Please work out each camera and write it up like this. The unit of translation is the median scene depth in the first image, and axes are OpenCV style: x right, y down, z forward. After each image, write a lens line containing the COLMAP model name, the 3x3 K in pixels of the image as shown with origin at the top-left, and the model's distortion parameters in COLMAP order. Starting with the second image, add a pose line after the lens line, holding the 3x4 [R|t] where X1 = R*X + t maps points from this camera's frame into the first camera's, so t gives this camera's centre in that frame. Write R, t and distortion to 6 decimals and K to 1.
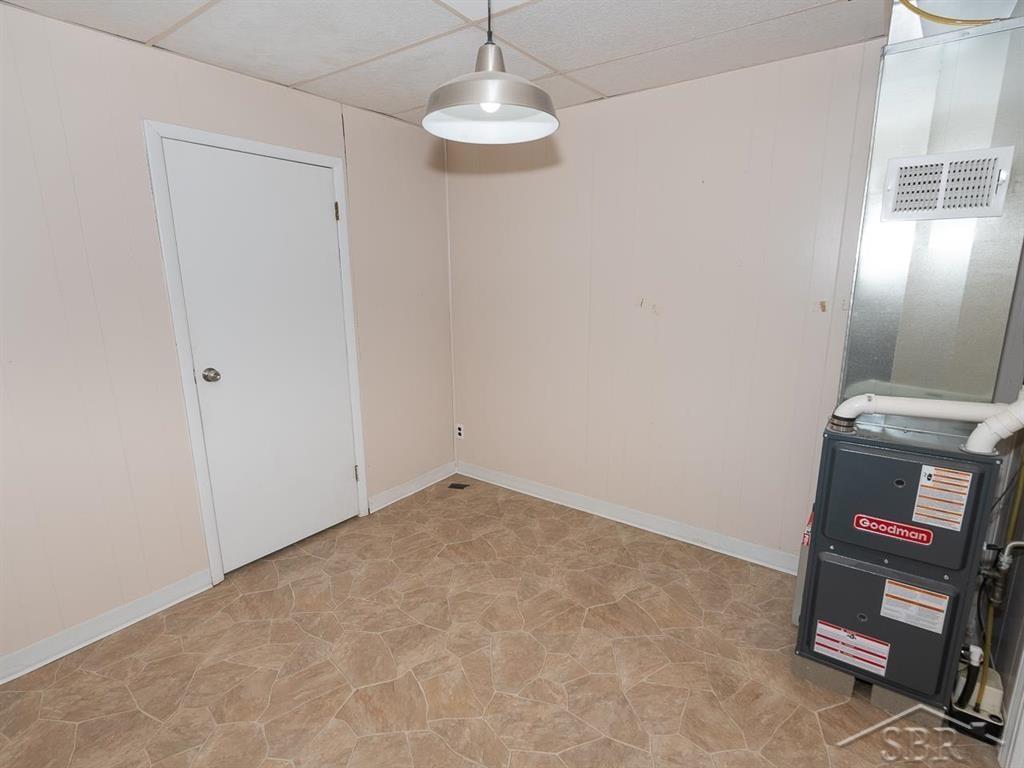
lens RADIAL K [[506.0, 0, 512.0], [0, 506.0, 384.0], [0, 0, 1]] dist [-0.001628, 0.000626]
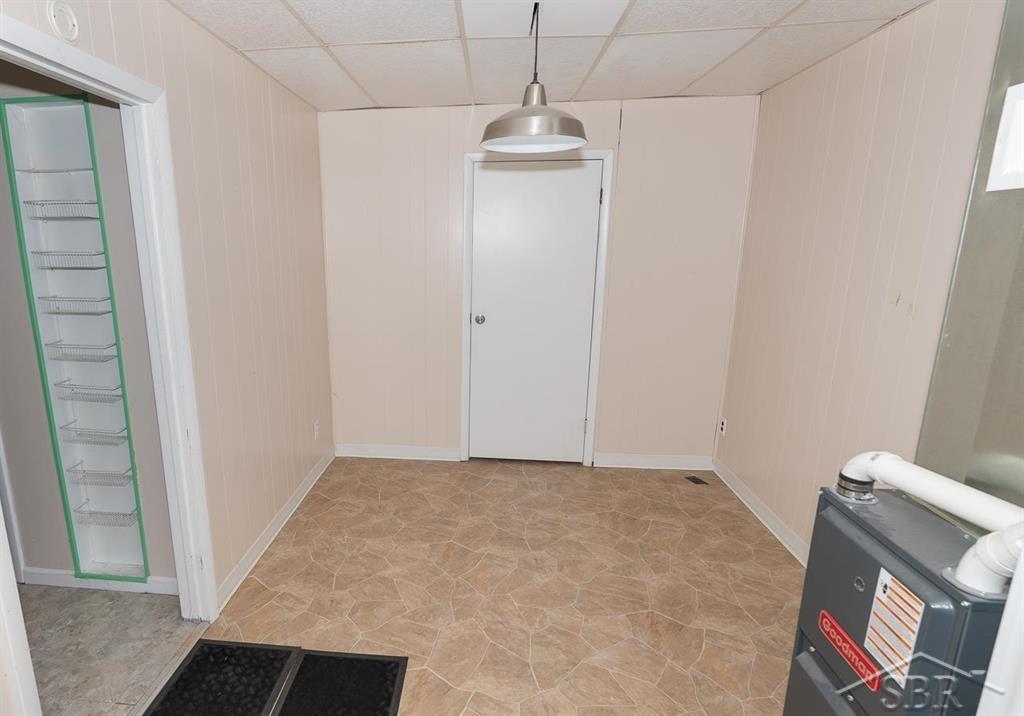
lens RADIAL K [[546.7, 0, 425.6], [0, 546.7, 365.4], [0, 0, 1]] dist [0.004037, 0.000297]
pose [[0.492352, 0.196572, -0.847908, 0.806444], [-0.184151, 0.975637, 0.119253, -0.055592], [0.850692, 0.097429, 0.516556, 0.070877]]
